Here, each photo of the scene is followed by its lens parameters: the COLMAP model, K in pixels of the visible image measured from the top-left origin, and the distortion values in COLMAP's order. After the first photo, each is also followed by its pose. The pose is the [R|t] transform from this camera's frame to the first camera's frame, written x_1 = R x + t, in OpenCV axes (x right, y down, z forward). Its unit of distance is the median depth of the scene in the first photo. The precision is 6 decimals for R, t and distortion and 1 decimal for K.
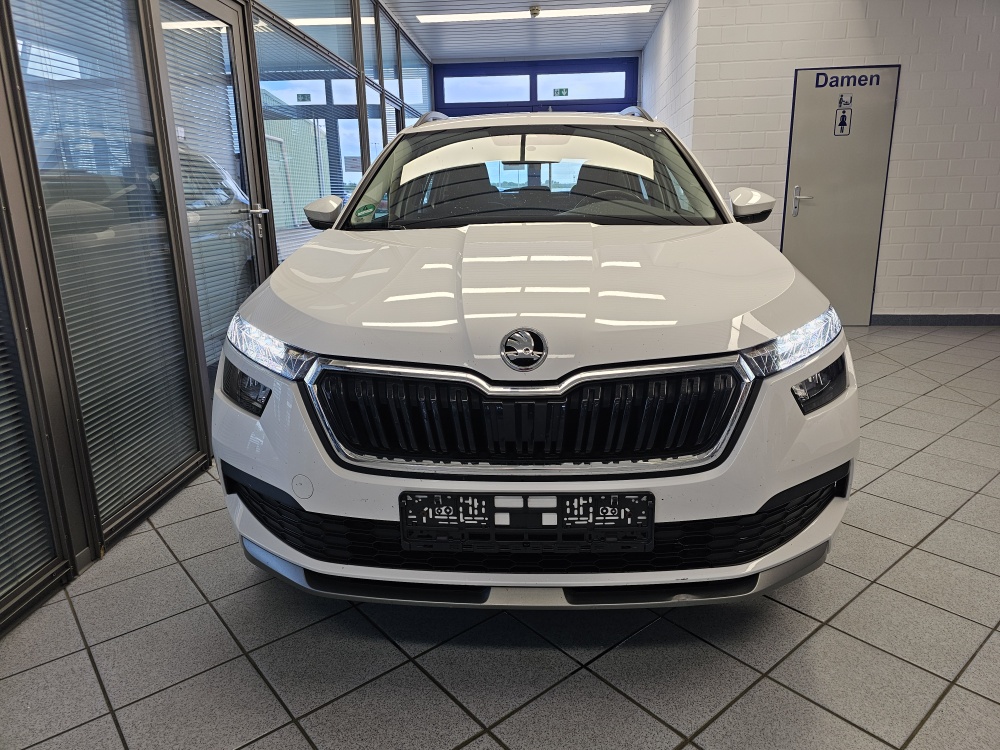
lens RADIAL K [[675.4, 0, 505.6], [0, 675.4, 370.3], [0, 0, 1]] dist [0.062061, -0.071851]
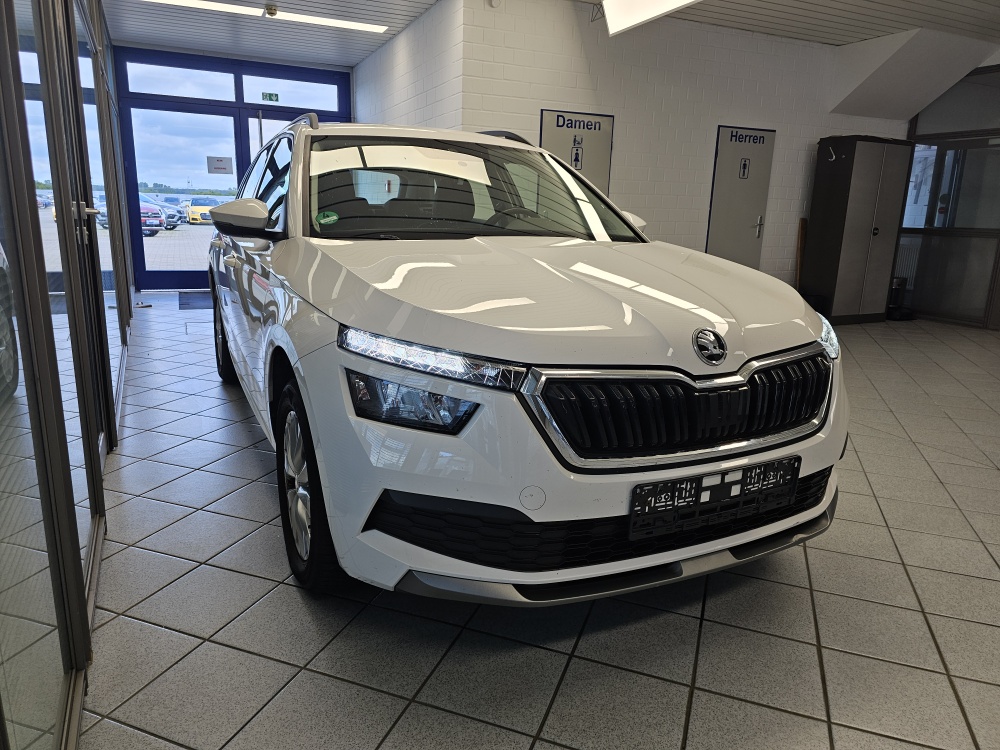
lens RADIAL K [[670.5, 0, 510.8], [0, 670.5, 378.1], [0, 0, 1]] dist [0.057670, -0.069040]
pose [[0.868603, -0.075232, 0.489764, -0.817983], [0.079419, 0.996766, 0.012261, -0.018900], [-0.489102, 0.028247, 0.871769, 0.162541]]
